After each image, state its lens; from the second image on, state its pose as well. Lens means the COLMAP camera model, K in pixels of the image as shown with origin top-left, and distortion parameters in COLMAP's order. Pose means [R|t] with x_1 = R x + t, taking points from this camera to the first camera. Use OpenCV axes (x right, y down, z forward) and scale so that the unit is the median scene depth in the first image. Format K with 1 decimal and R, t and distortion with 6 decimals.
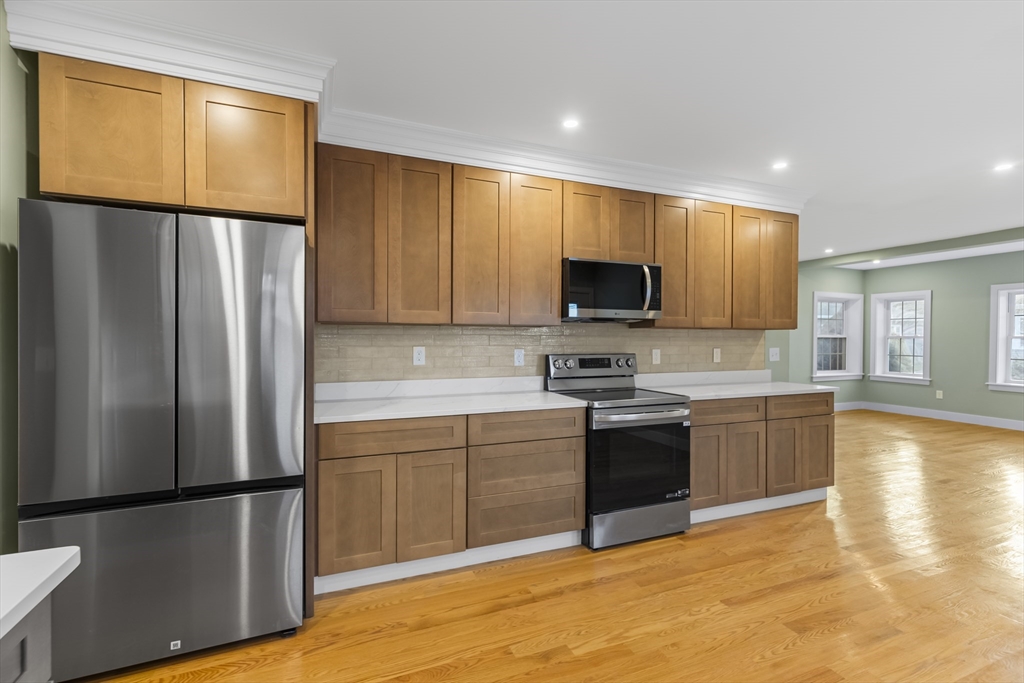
lens RADIAL K [[468.7, 0, 516.6], [0, 468.7, 339.7], [0, 0, 1]] dist [0.007839, -0.001953]
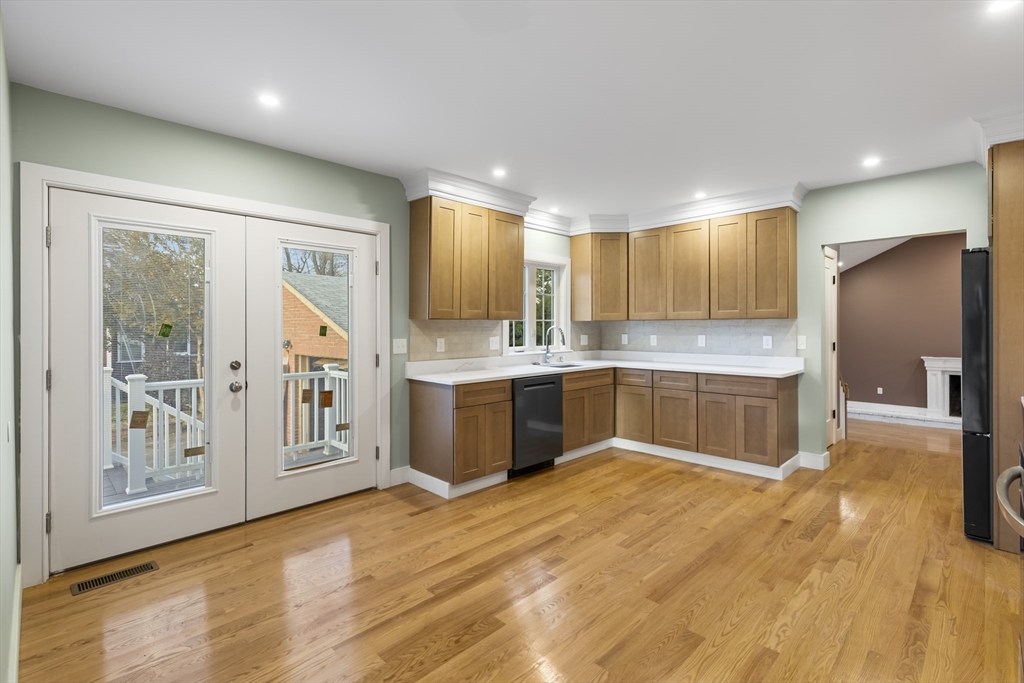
lens RADIAL K [[468.7, 0, 523.5], [0, 468.7, 325.5], [0, 0, 1]] dist [0.007839, -0.001953]
pose [[-0.921511, -0.003506, -0.388336, 0.938121], [-0.006413, 0.999960, 0.006190, -0.008653], [0.388298, 0.008194, -0.921497, 1.277246]]
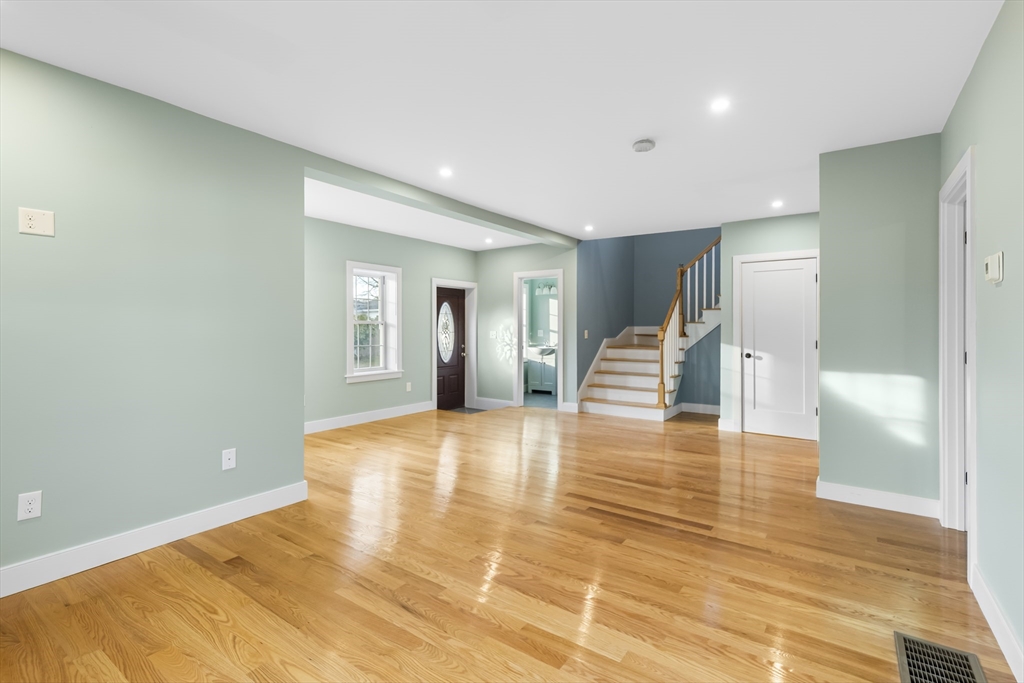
lens RADIAL K [[468.7, 0, 516.9], [0, 468.7, 342.1], [0, 0, 1]] dist [0.007839, -0.001953]
pose [[-0.540270, -0.033638, 0.840819, 0.288271], [0.004932, 0.999057, 0.043137, -0.007248], [-0.841477, 0.027453, -0.539595, 2.930636]]
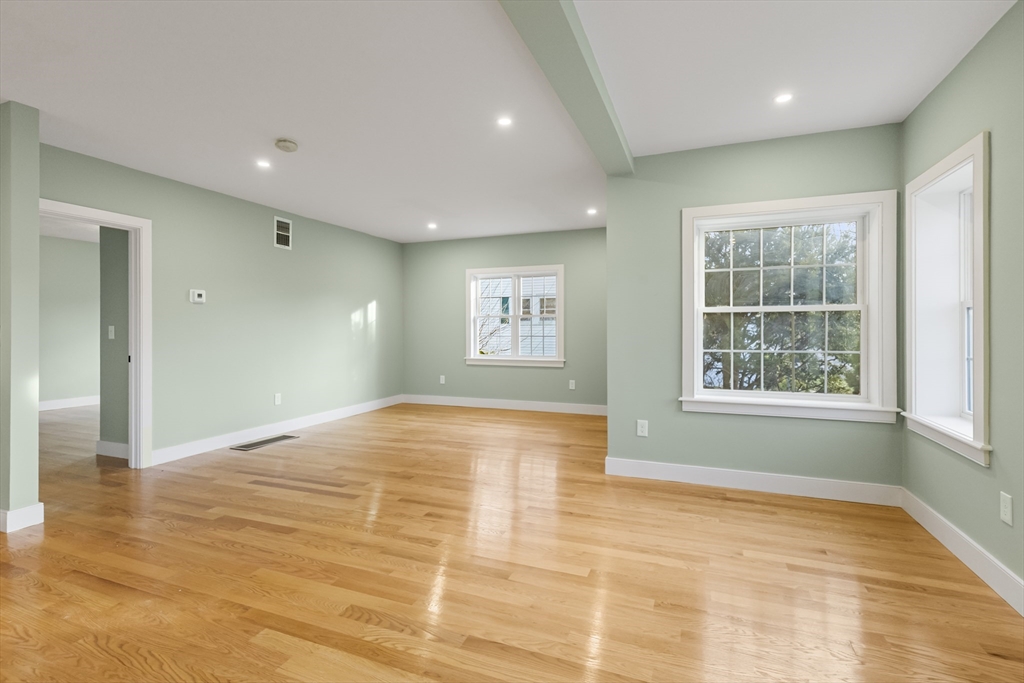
lens RADIAL K [[468.7, 0, 517.8], [0, 468.7, 334.0], [0, 0, 1]] dist [0.007839, -0.001953]
pose [[0.718324, 0.001071, -0.695708, 2.333782], [-0.002623, 0.999996, -0.001168, 0.046433], [0.695704, 0.002664, 0.718323, 1.601047]]
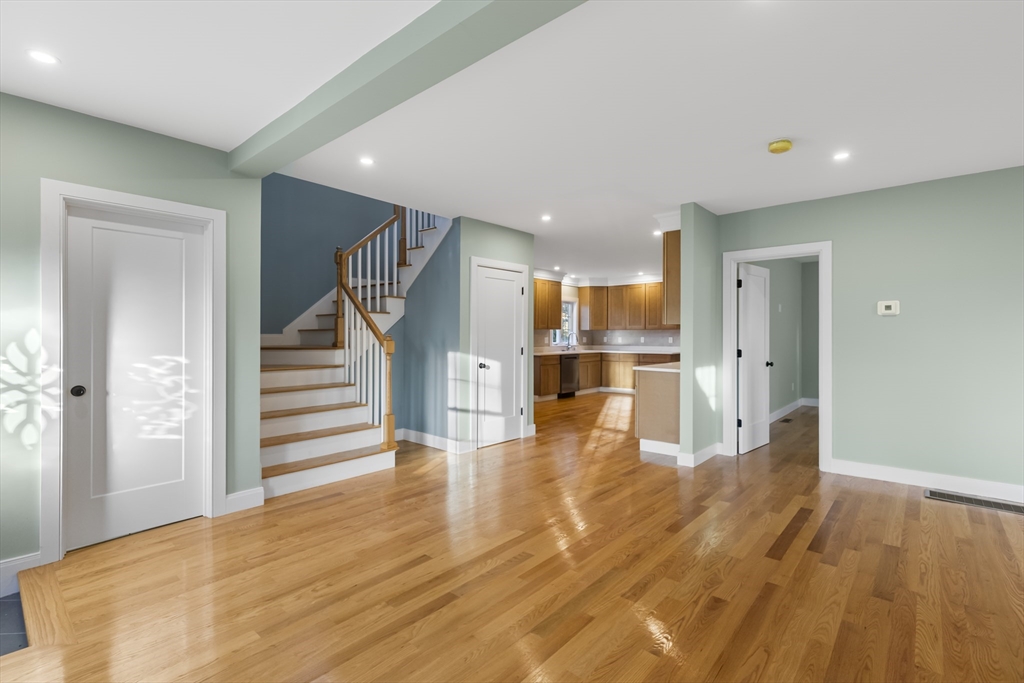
lens RADIAL K [[468.7, 0, 524.8], [0, 468.7, 334.5], [0, 0, 1]] dist [0.007839, -0.001953]
pose [[-0.892833, -0.007460, -0.450327, 2.105419], [-0.010612, 0.999934, 0.004475, 0.007163], [0.450264, 0.008775, -0.892852, 2.765938]]
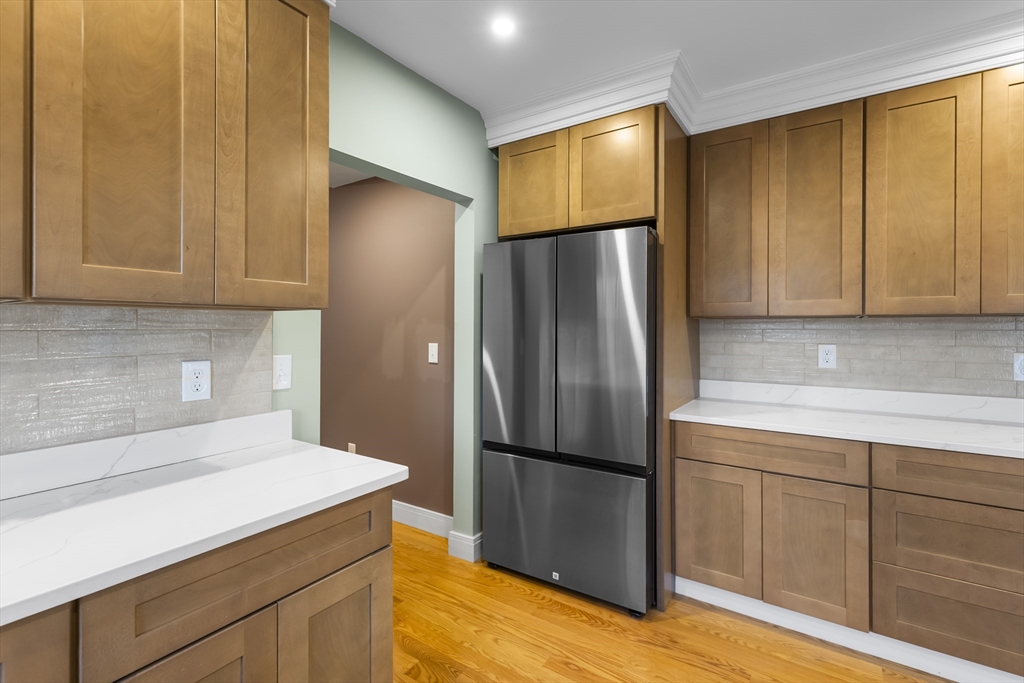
lens RADIAL K [[468.7, 0, 515.1], [0, 468.7, 326.9], [0, 0, 1]] dist [0.007839, -0.001953]
pose [[0.546831, -0.006326, -0.837219, 0.181463], [-0.006323, 0.999912, -0.011685, -0.003491], [0.837219, 0.011684, 0.546742, 0.138813]]
